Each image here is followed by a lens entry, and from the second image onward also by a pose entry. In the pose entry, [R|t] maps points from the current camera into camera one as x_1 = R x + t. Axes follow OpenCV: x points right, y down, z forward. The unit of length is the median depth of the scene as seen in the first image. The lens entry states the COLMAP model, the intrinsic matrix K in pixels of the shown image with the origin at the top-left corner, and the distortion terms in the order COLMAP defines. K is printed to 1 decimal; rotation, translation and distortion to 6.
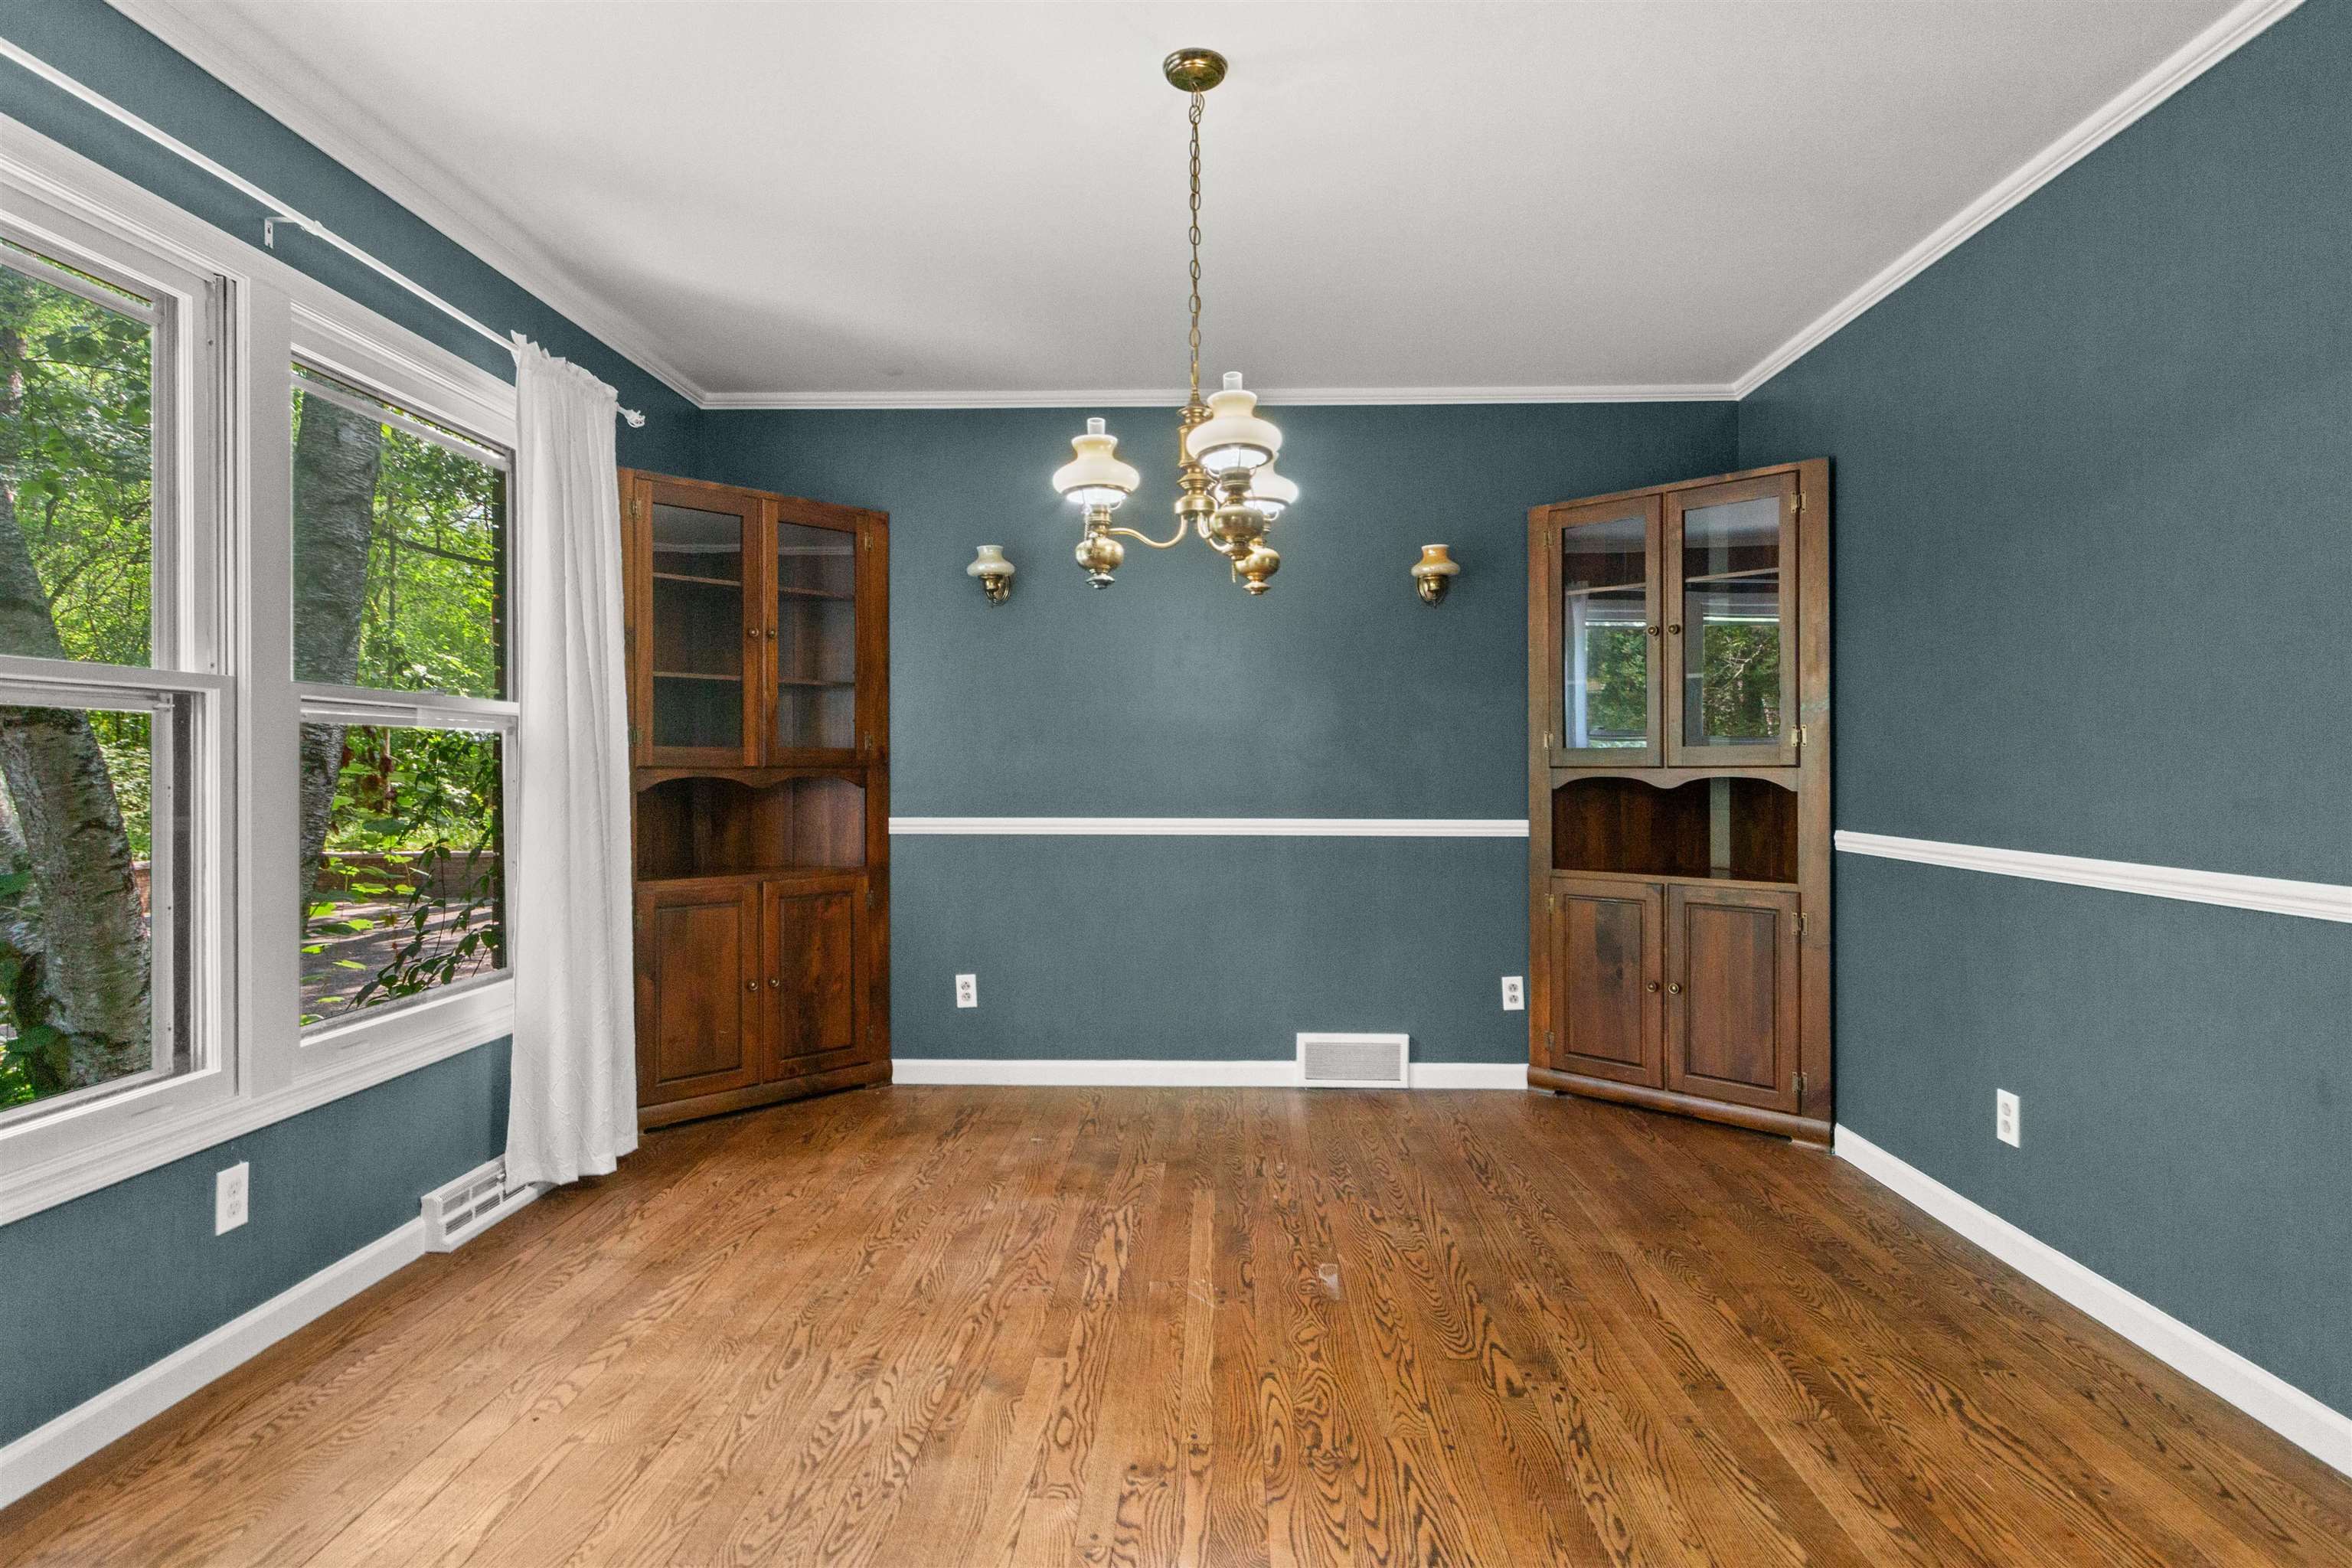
lens RADIAL K [[1219.6, 0, 1177.0], [0, 1219.6, 771.4], [0, 0, 1]] dist [0.009429, -0.000834]
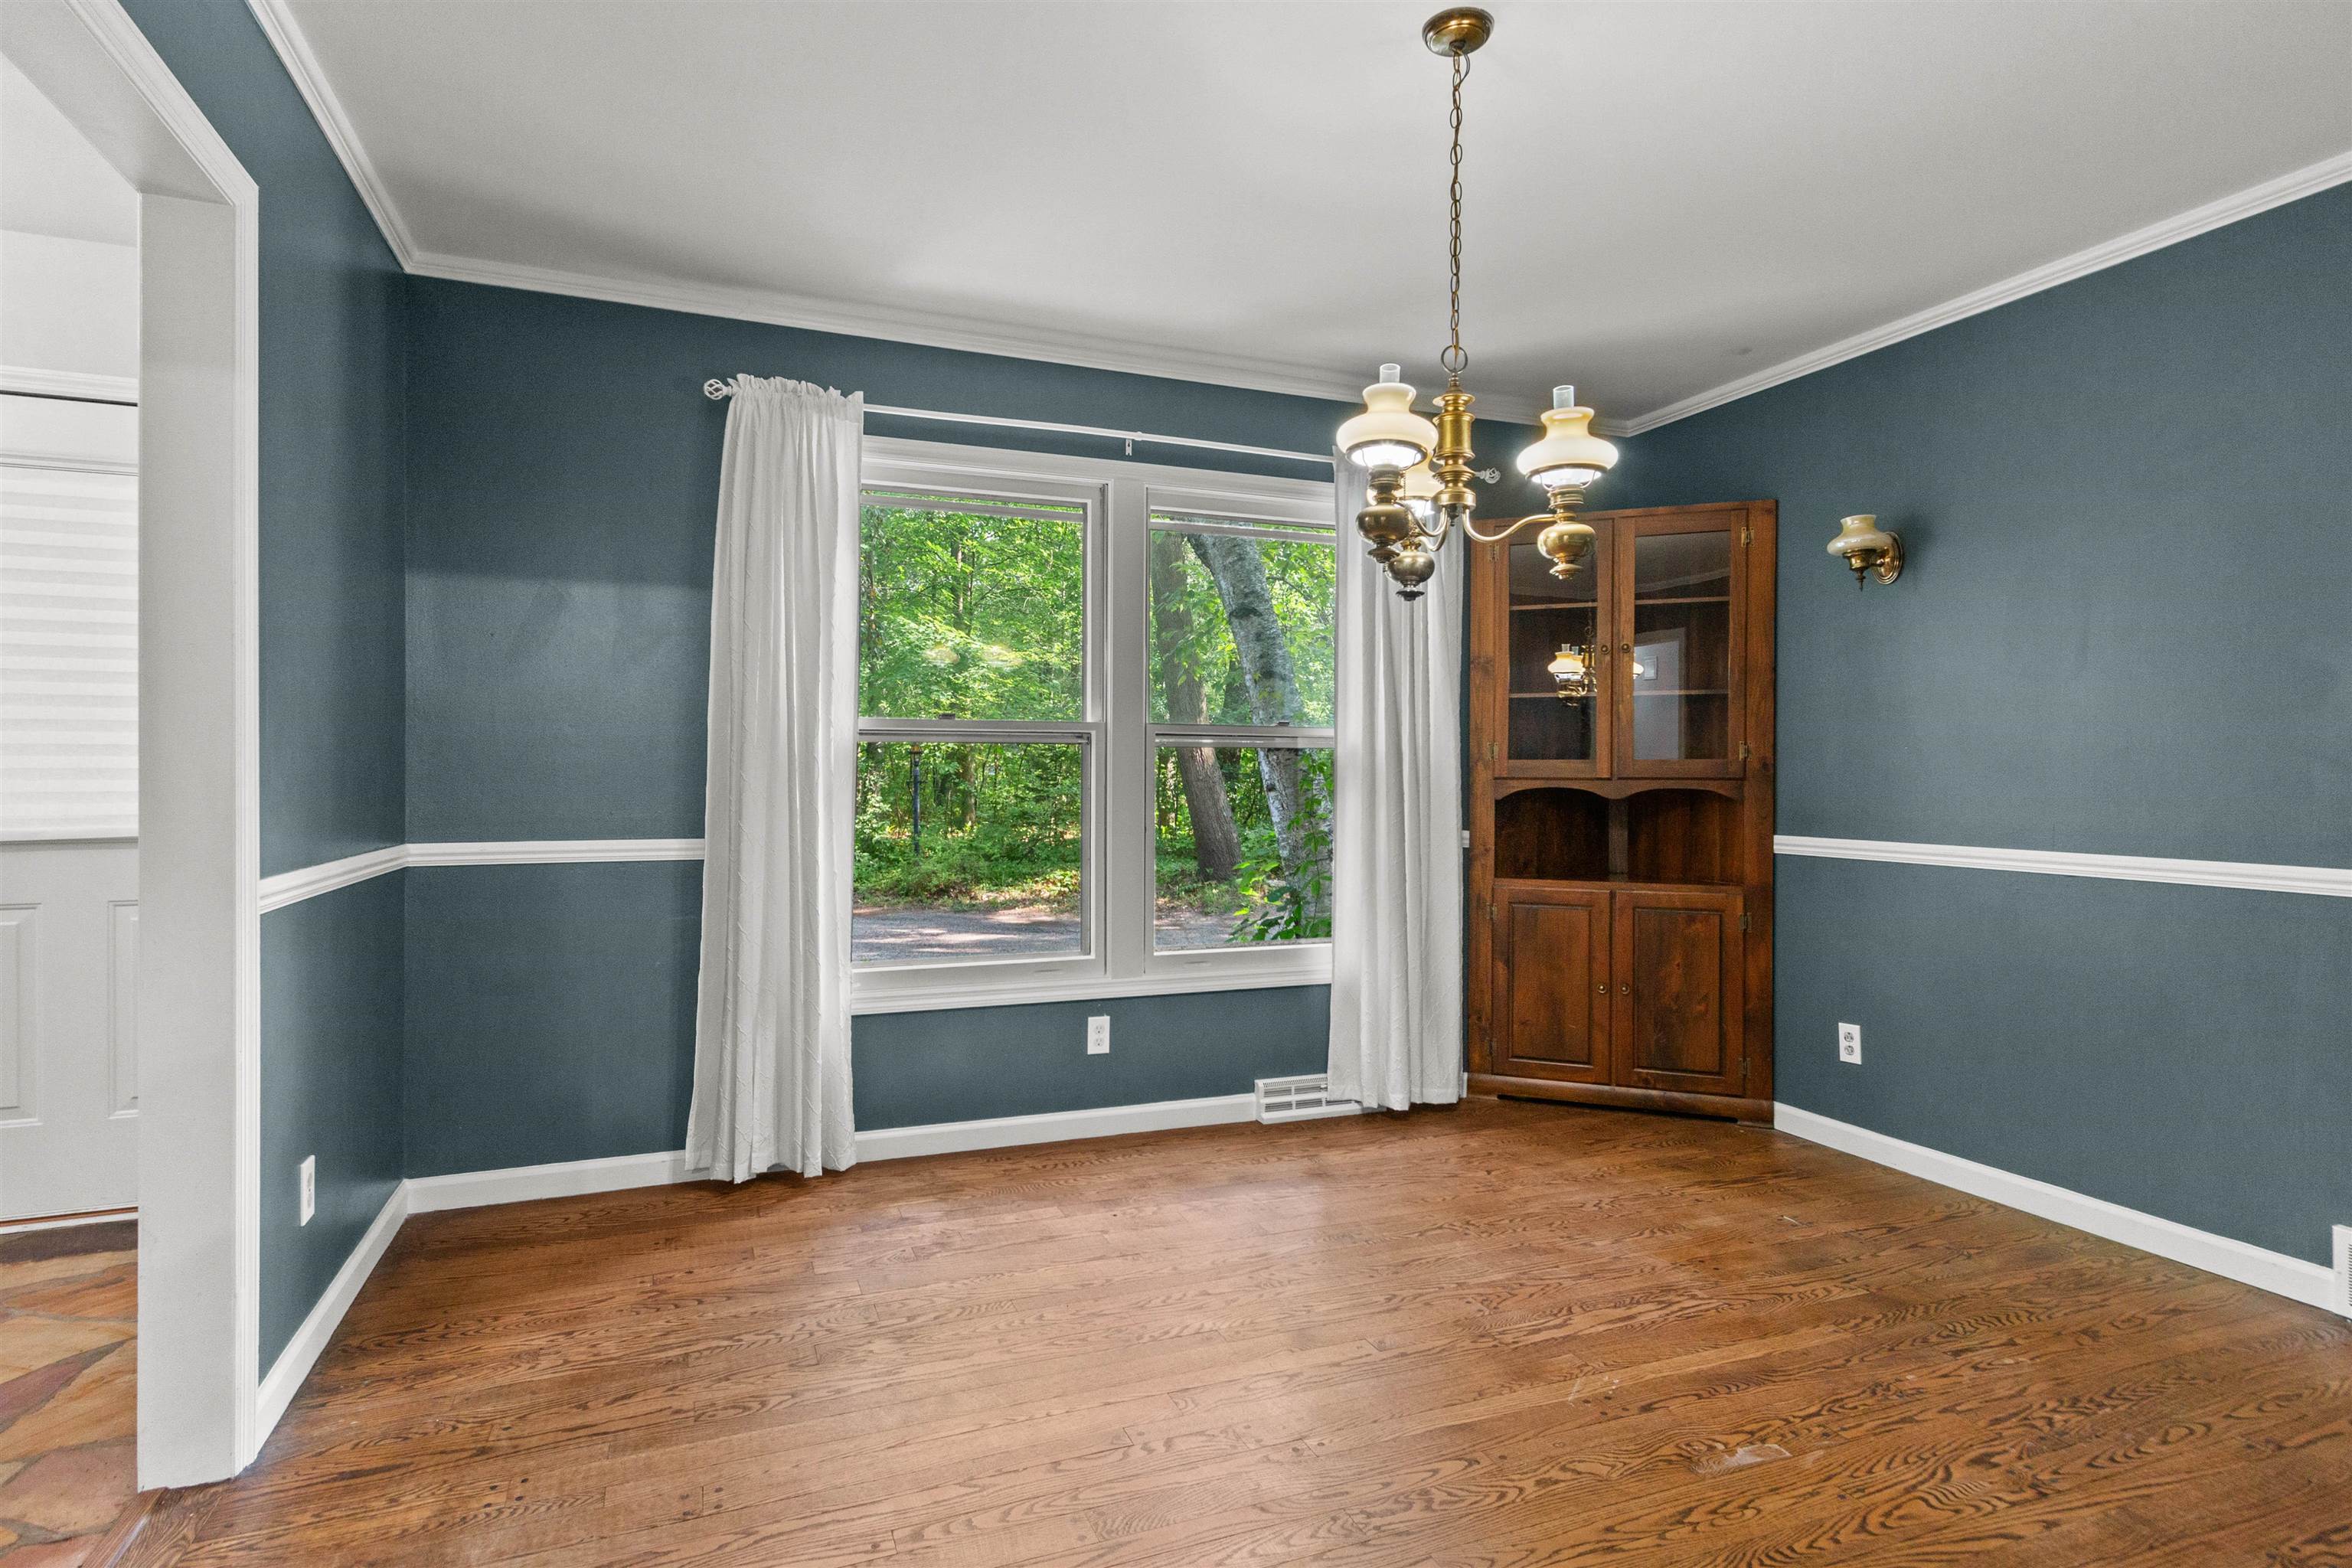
lens RADIAL K [[1212.4, 0, 1176.0], [0, 1212.4, 784.0], [0, 0, 1]] dist [0.002044, -0.000846]
pose [[0.397372, 0.007756, -0.917625, 0.561714], [-0.006910, 0.999961, 0.005460, -0.002660], [0.917632, 0.004171, 0.397410, 0.314645]]
